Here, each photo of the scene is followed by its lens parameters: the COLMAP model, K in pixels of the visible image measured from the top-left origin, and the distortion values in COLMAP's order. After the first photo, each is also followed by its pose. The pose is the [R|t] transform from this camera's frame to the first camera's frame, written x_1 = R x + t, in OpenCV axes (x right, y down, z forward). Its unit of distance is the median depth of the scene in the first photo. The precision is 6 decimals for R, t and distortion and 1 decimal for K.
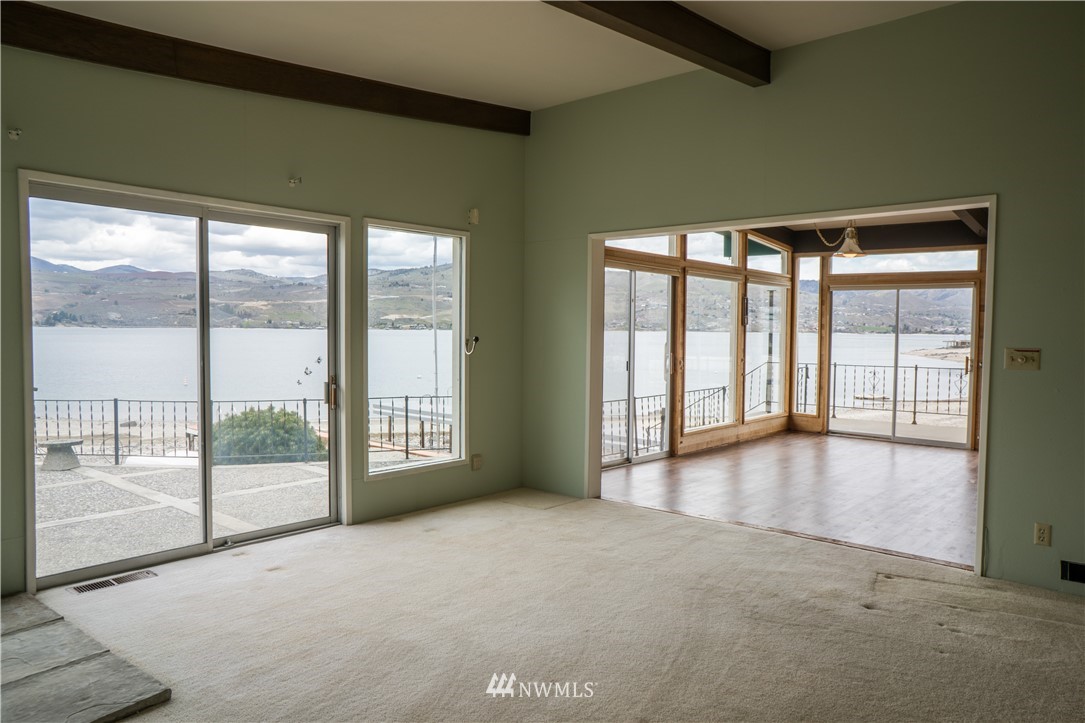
lens RADIAL K [[731.8, 0, 542.8], [0, 731.8, 379.8], [0, 0, 1]] dist [-0.002981, -0.059360]
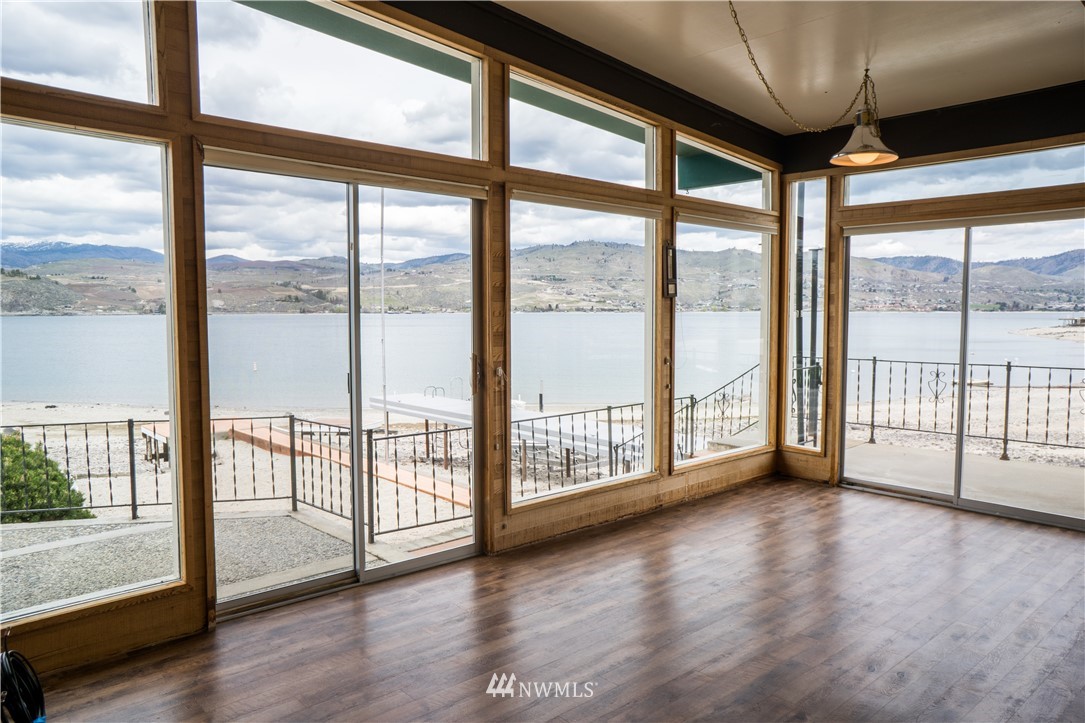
lens RADIAL K [[731.3, 0, 530.6], [0, 731.3, 372.5], [0, 0, 1]] dist [-0.076323, 0.064947]
pose [[0.991171, -0.001546, -0.132577, 0.237256], [0.003514, 0.999887, 0.014608, -0.025716], [0.132540, -0.014945, 0.991065, 0.429246]]
